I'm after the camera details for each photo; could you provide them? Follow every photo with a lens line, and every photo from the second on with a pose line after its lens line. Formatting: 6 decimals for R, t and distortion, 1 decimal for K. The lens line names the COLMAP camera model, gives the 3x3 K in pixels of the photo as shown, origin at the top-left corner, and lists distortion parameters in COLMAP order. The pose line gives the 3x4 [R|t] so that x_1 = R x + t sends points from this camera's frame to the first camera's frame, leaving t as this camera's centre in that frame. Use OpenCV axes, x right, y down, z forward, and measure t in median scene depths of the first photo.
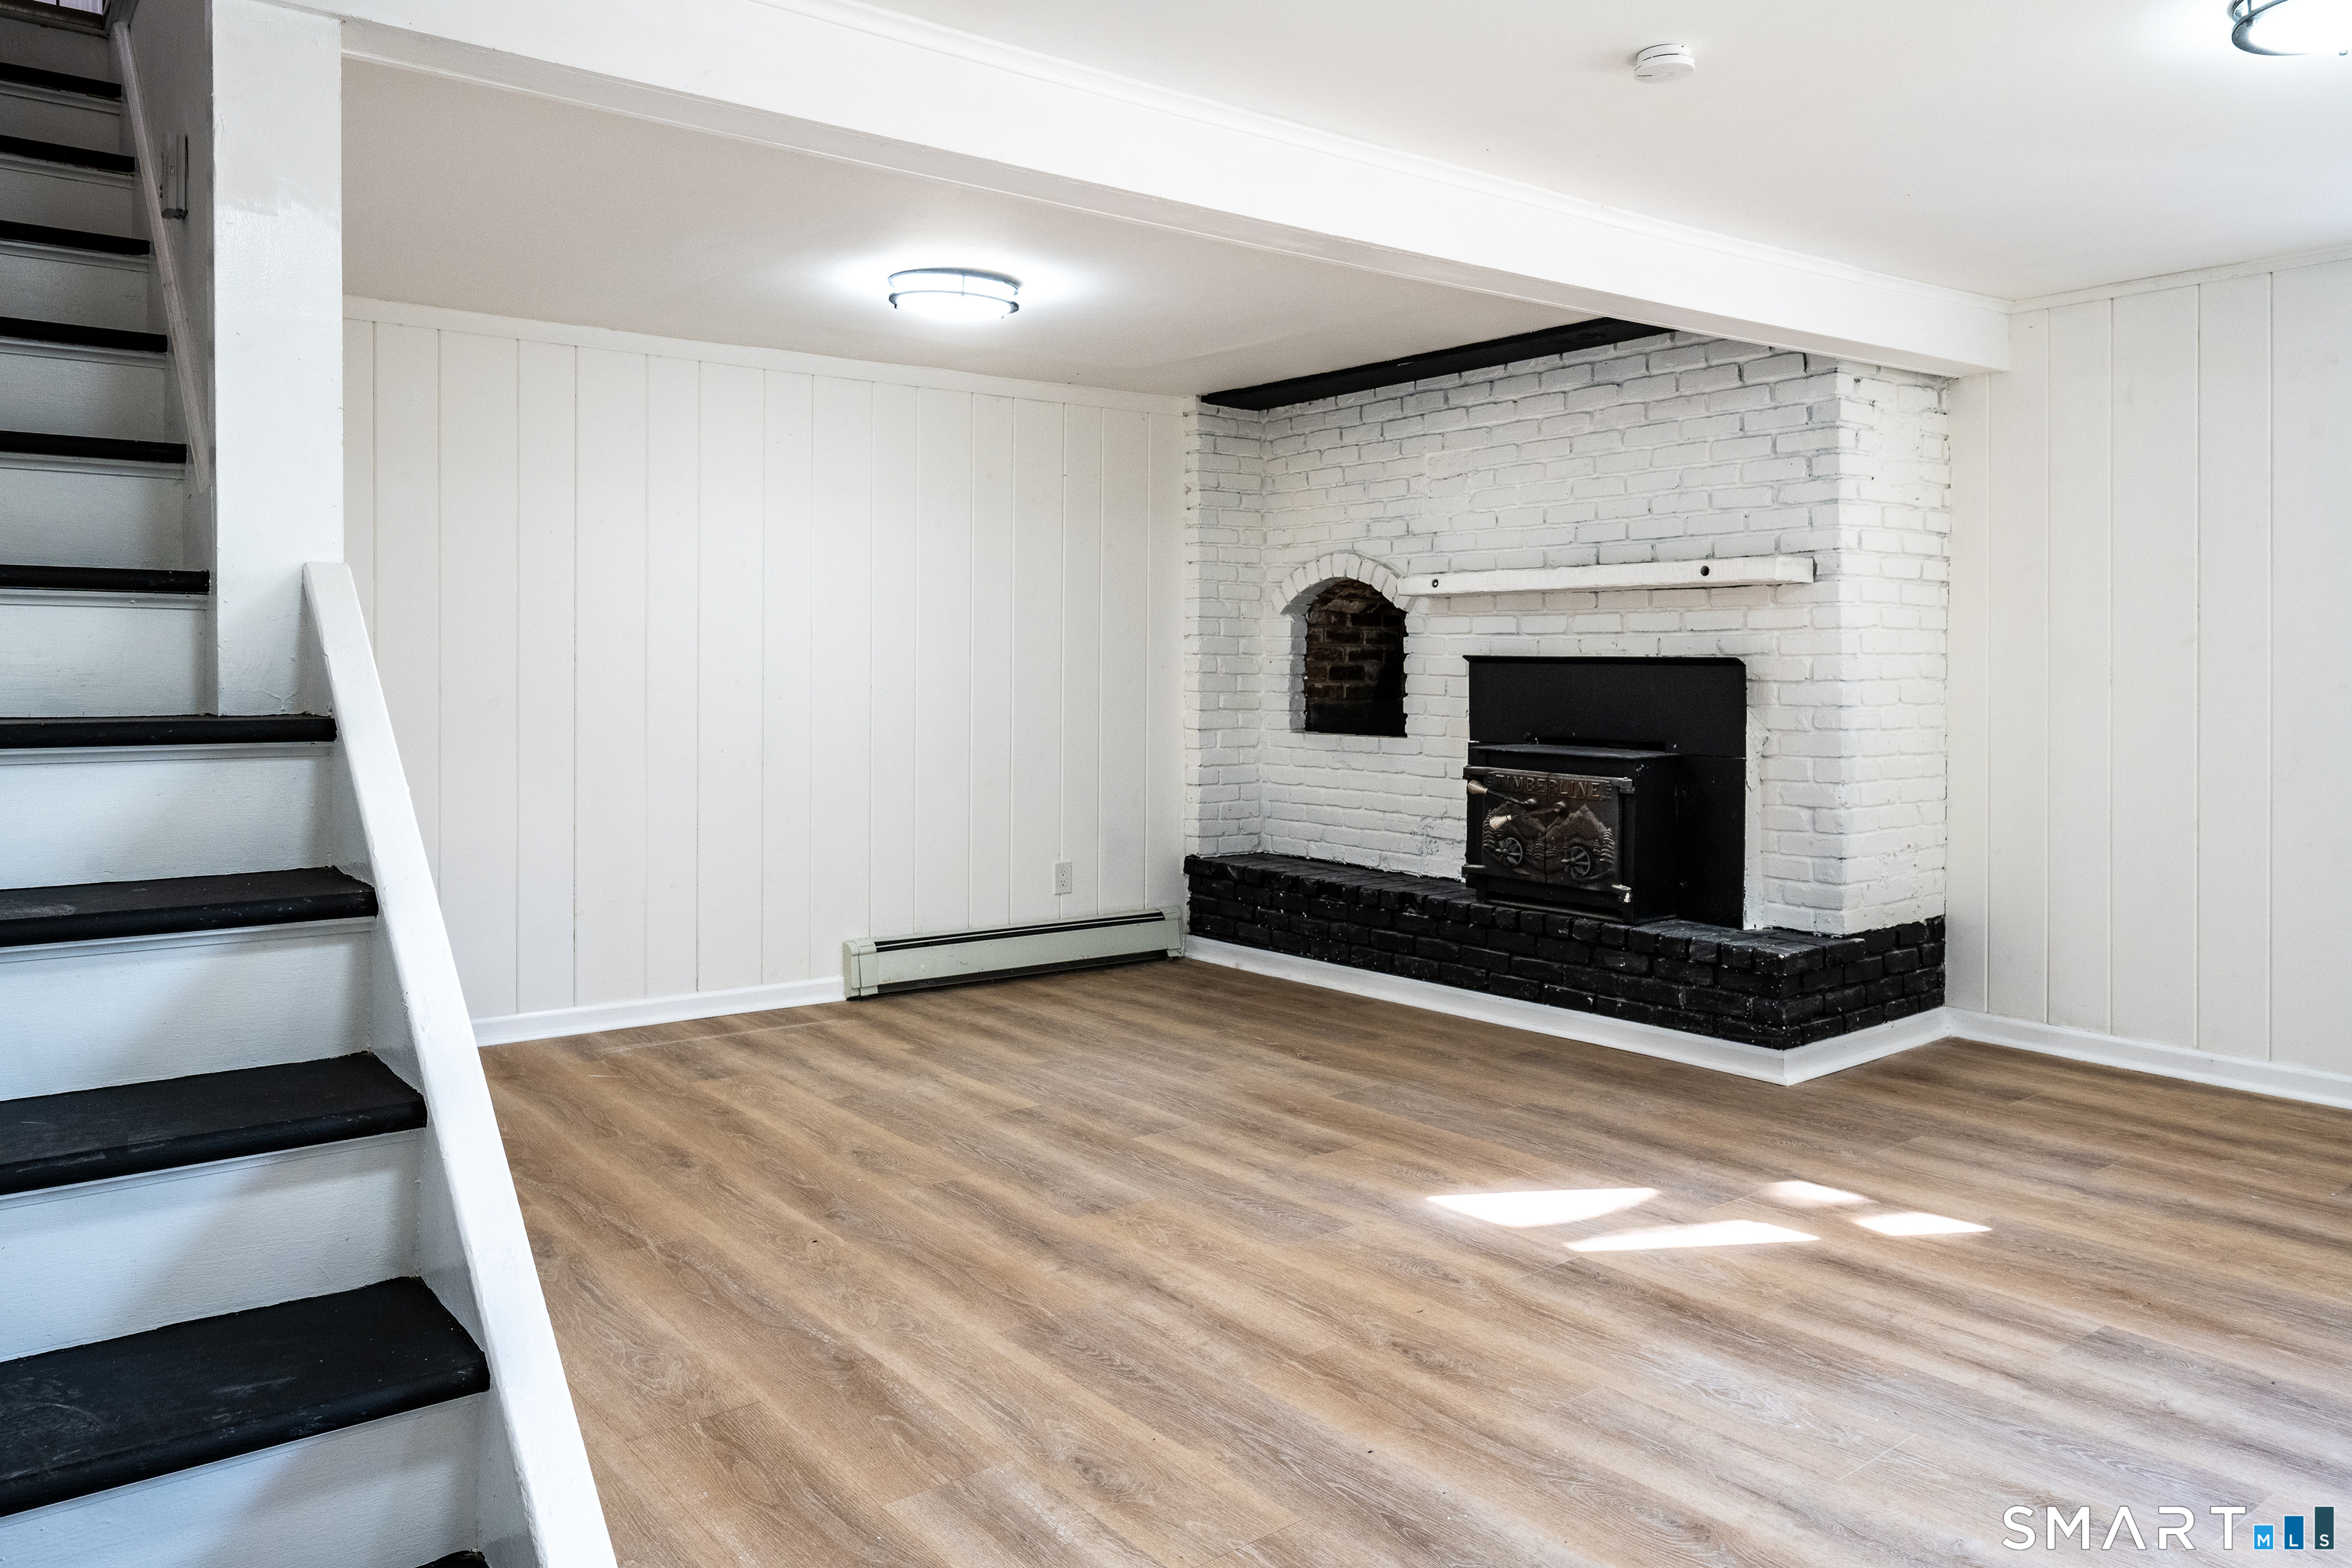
lens RADIAL K [[1612.2, 0, 1175.6], [0, 1612.2, 688.1], [0, 0, 1]] dist [-0.000417, -0.000073]
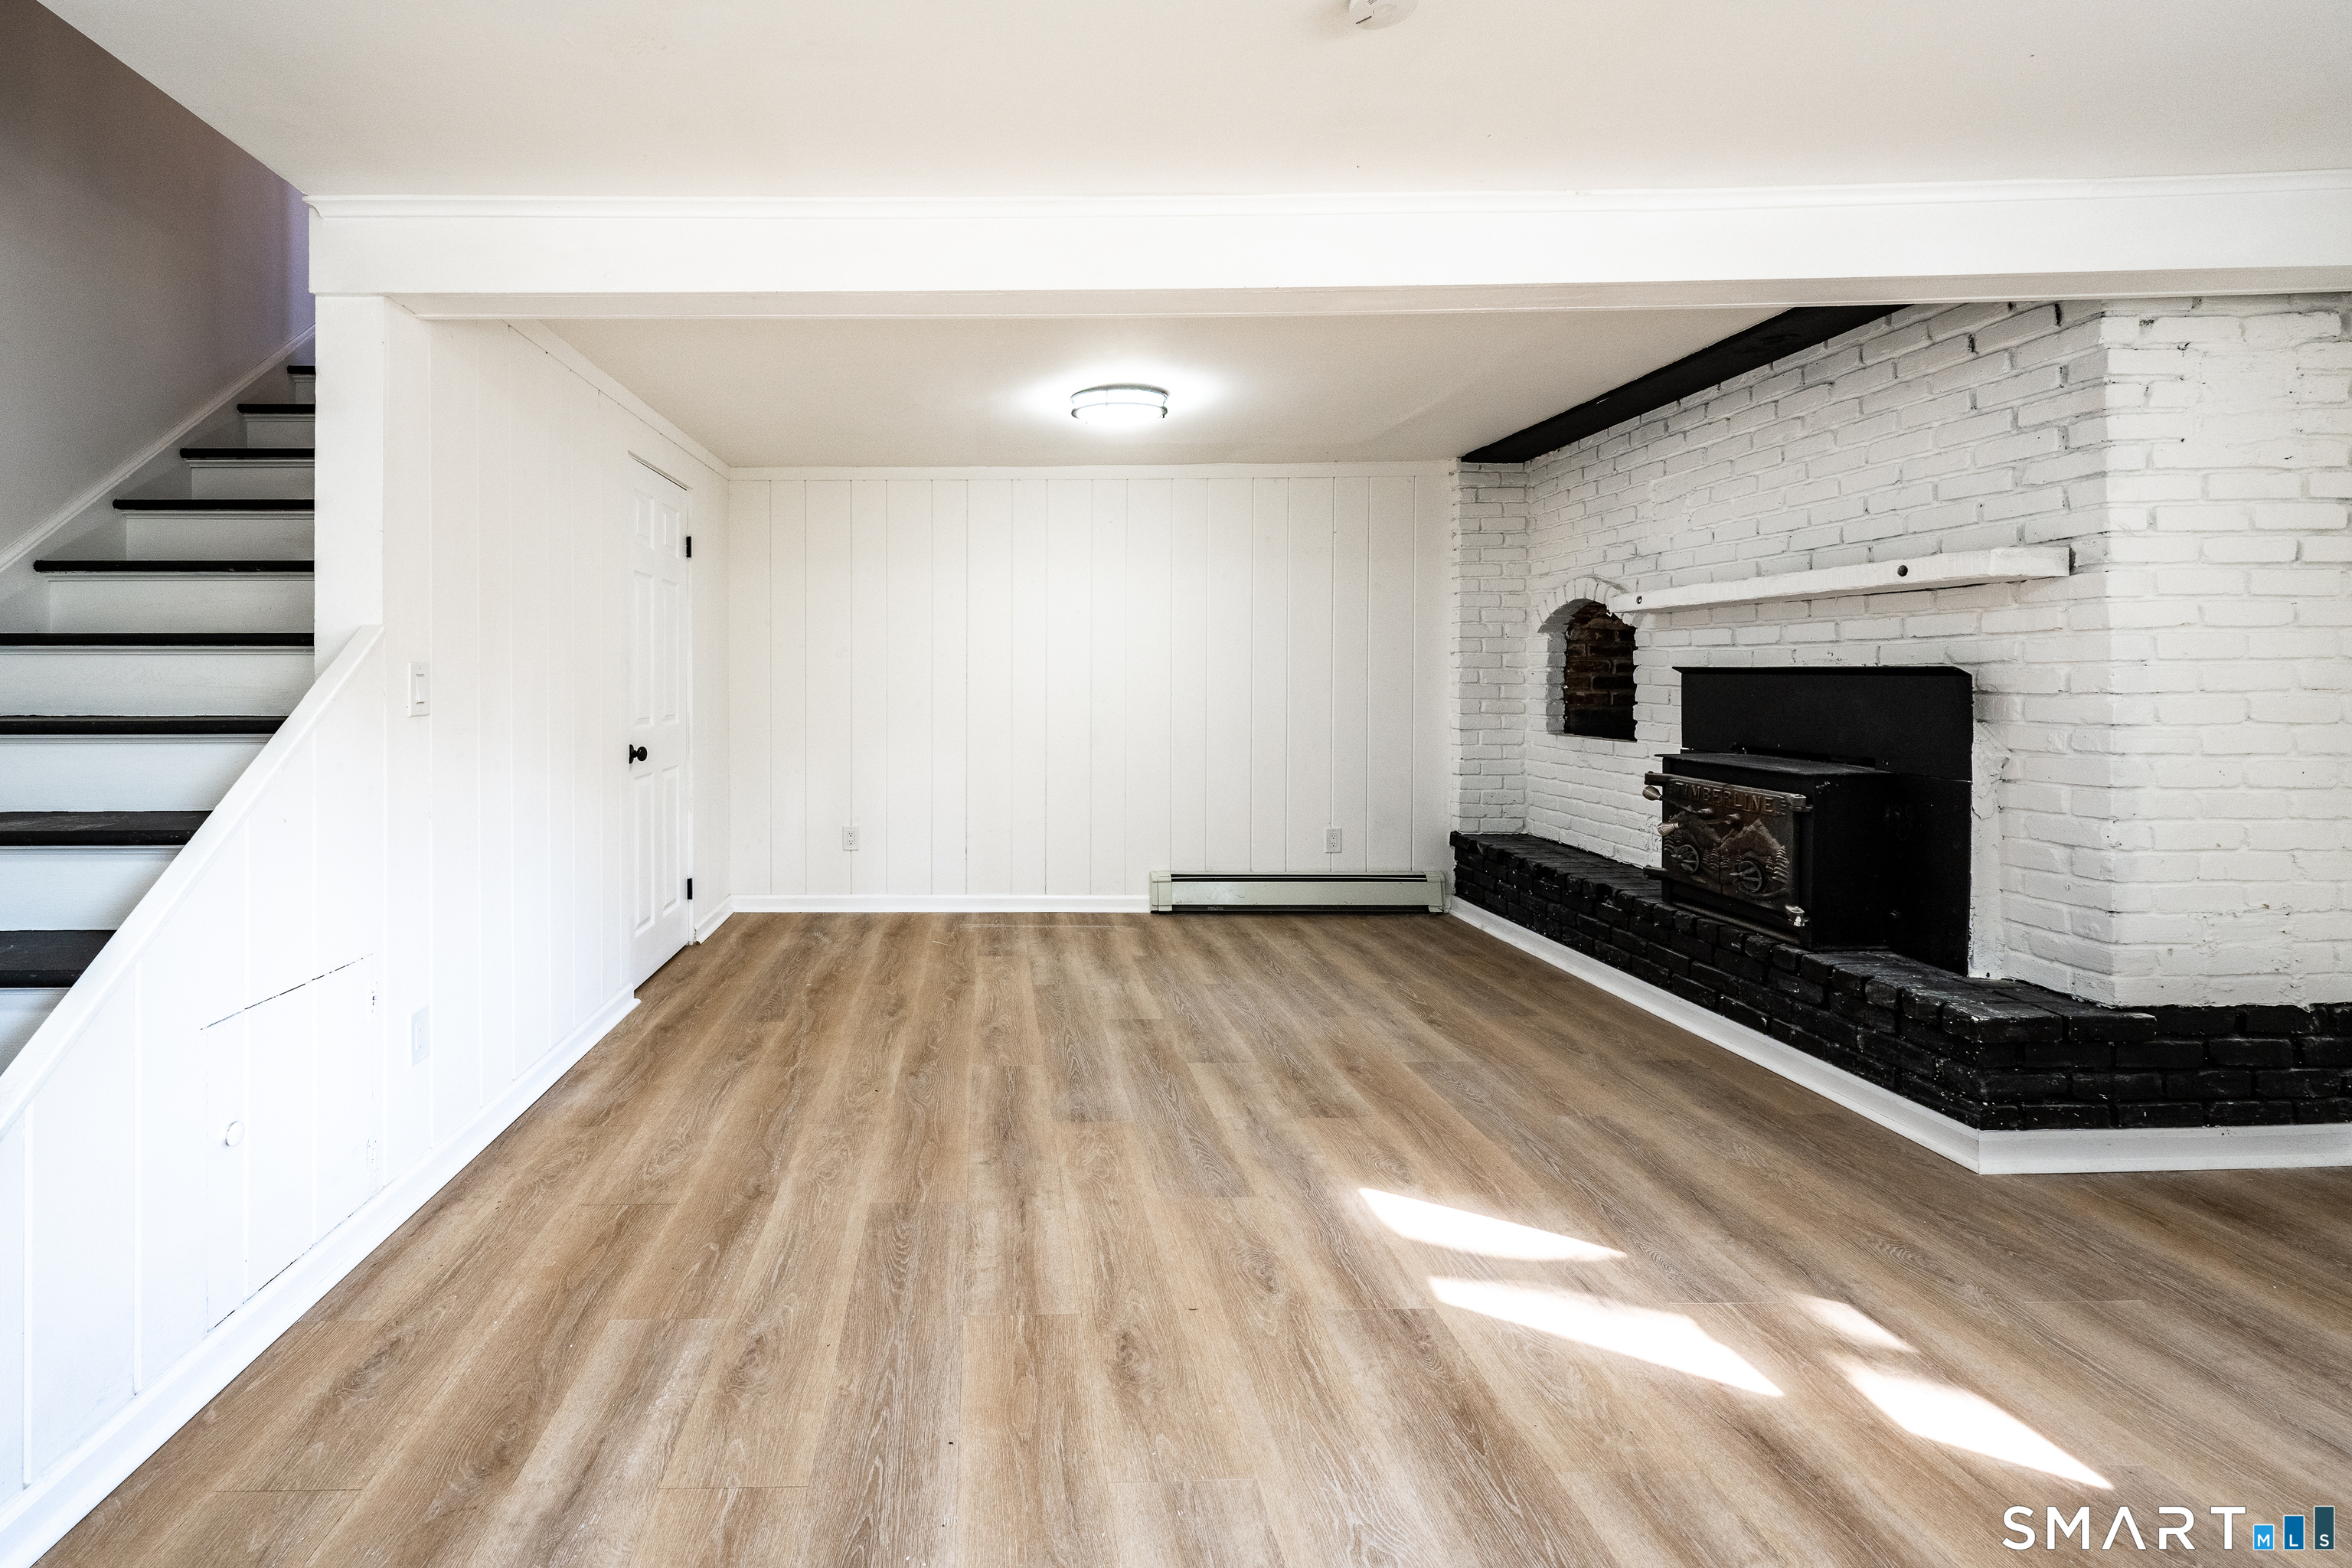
lens RADIAL K [[995.4, 0, 996.8], [0, 995.4, 687.9], [0, 0, 1]] dist [-0.000523, -0.000163]
pose [[0.794505, 0.000708, -0.607257, 0.260963], [-0.001811, 0.999998, -0.001203, -0.005697], [0.607255, 0.002055, 0.794505, 0.248784]]
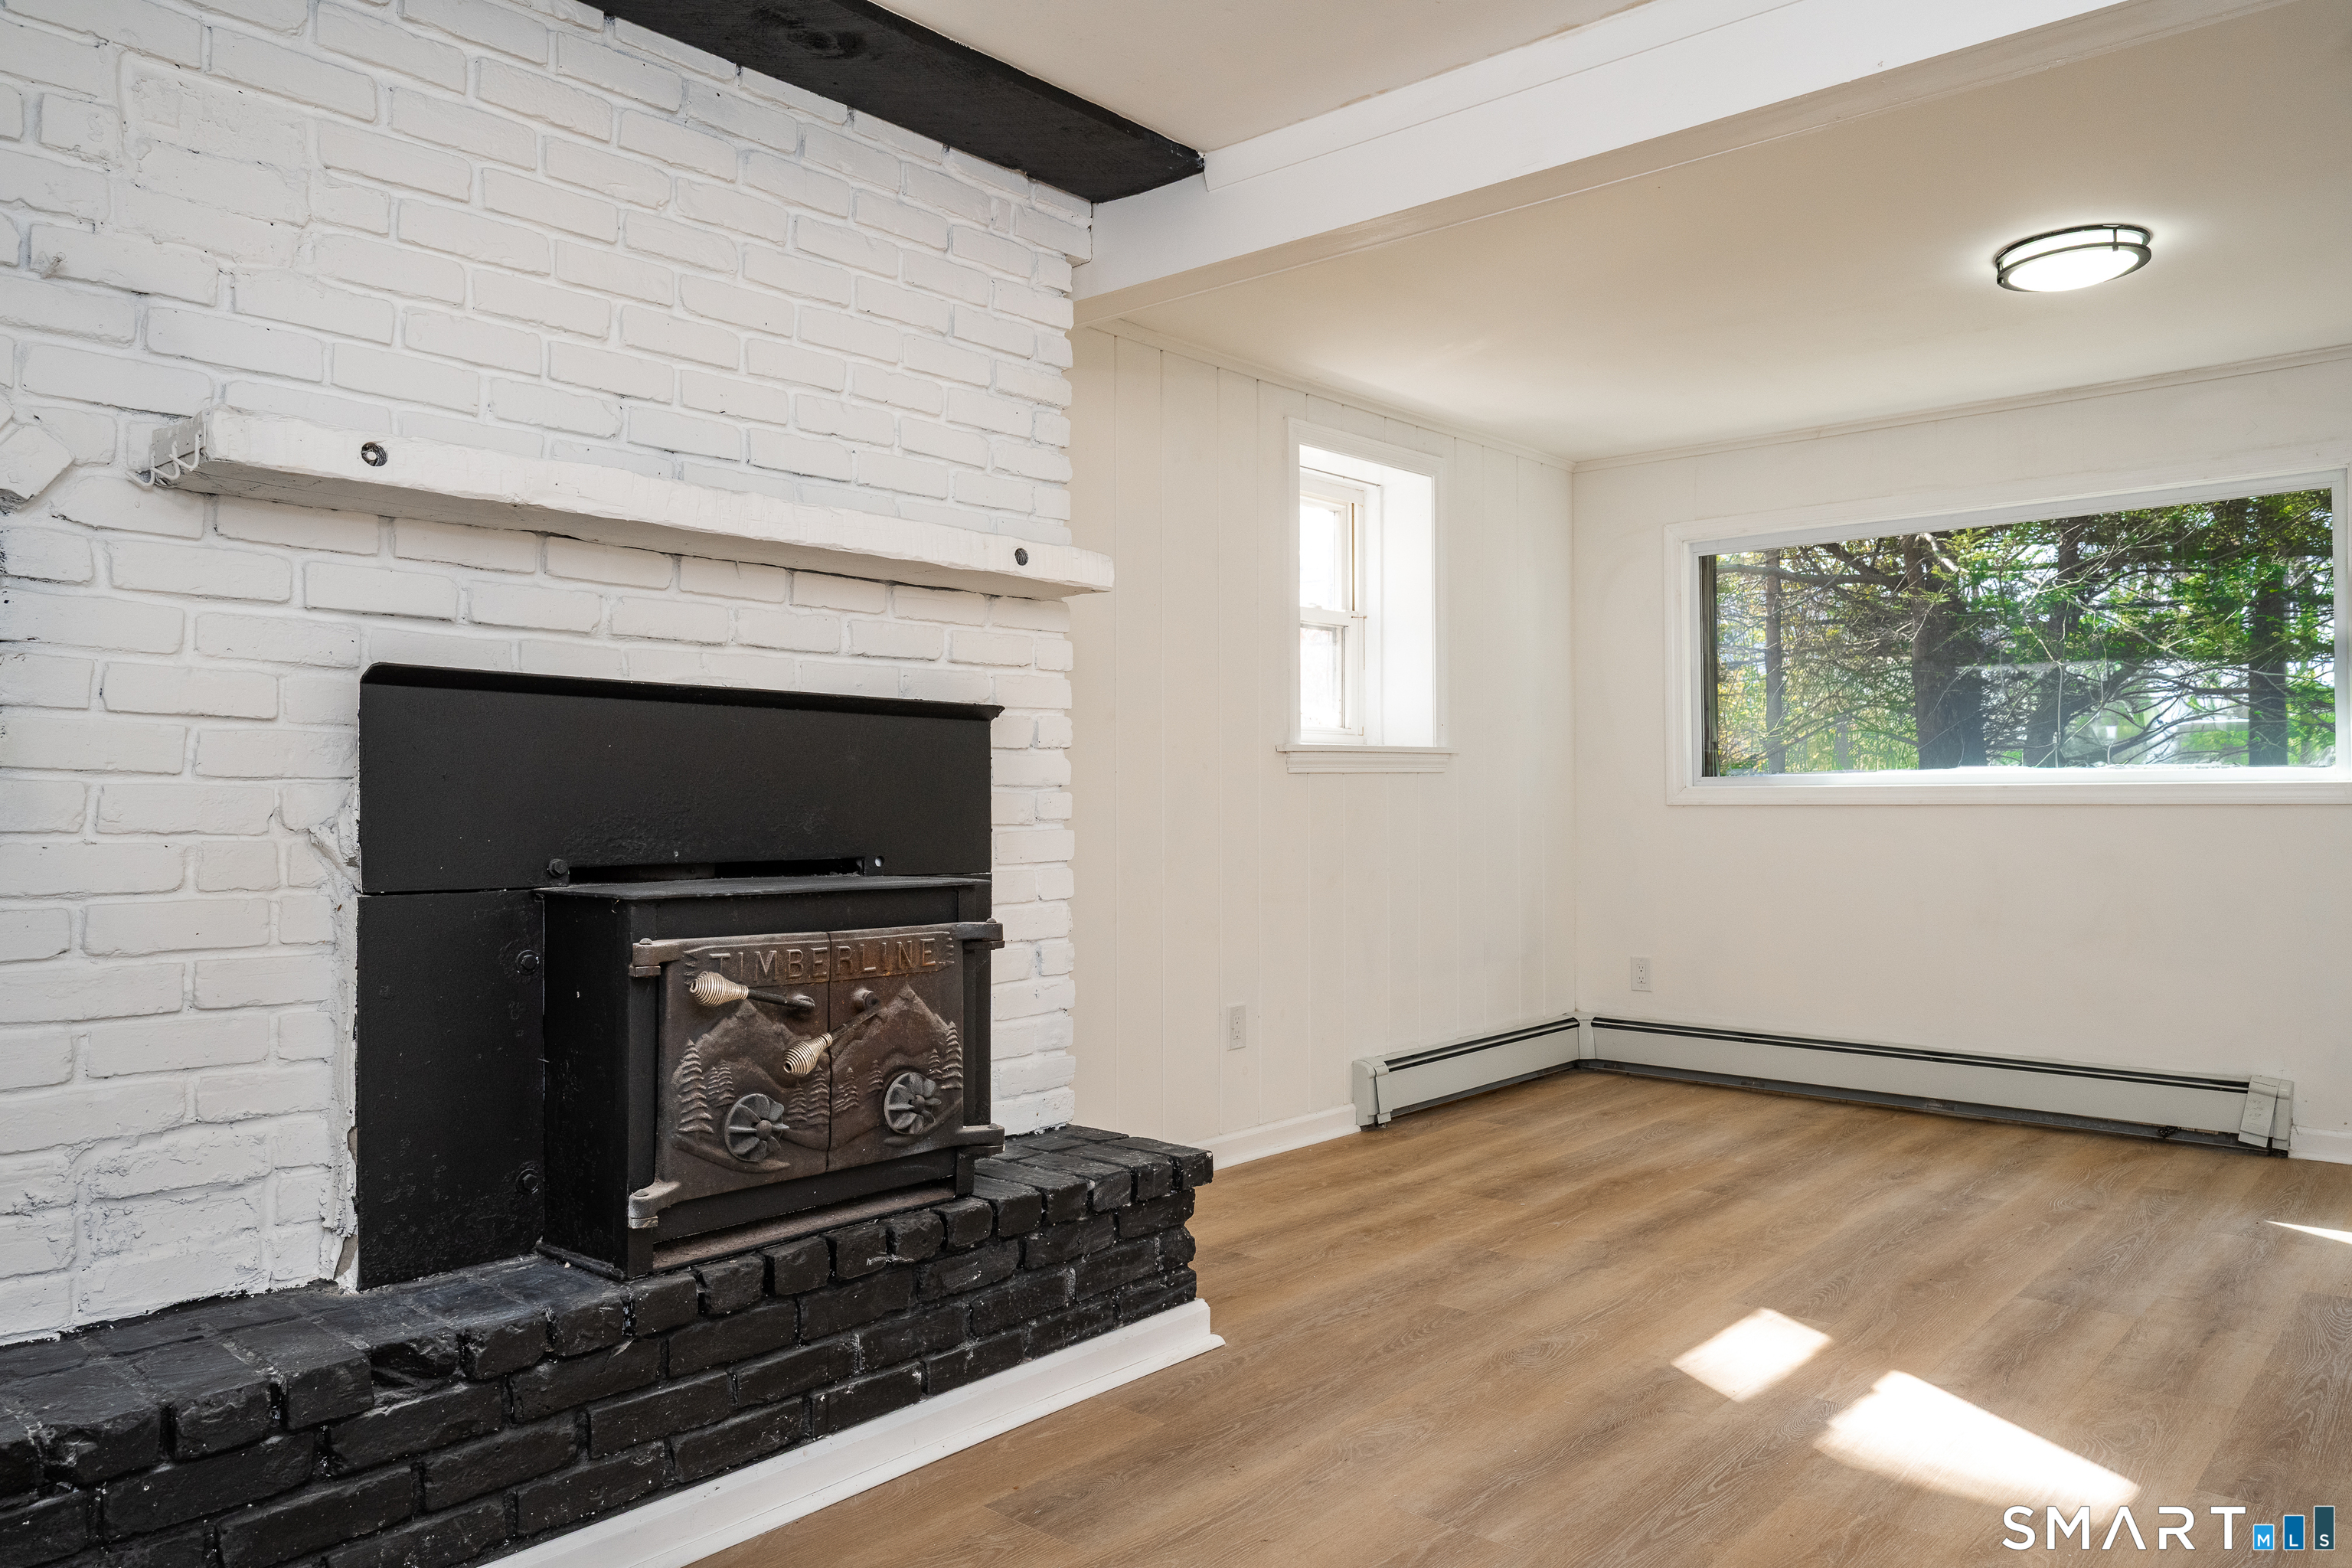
lens RADIAL K [[1601.0, 0, 1217.6], [0, 1601.0, 785.4], [0, 0, 1]] dist [0.002142, 0.001018]
pose [[-0.194374, 0.009503, 0.980881, -0.256816], [0.015471, 0.999858, -0.006621, 0.015933], [-0.980805, 0.013889, -0.194494, 1.032143]]
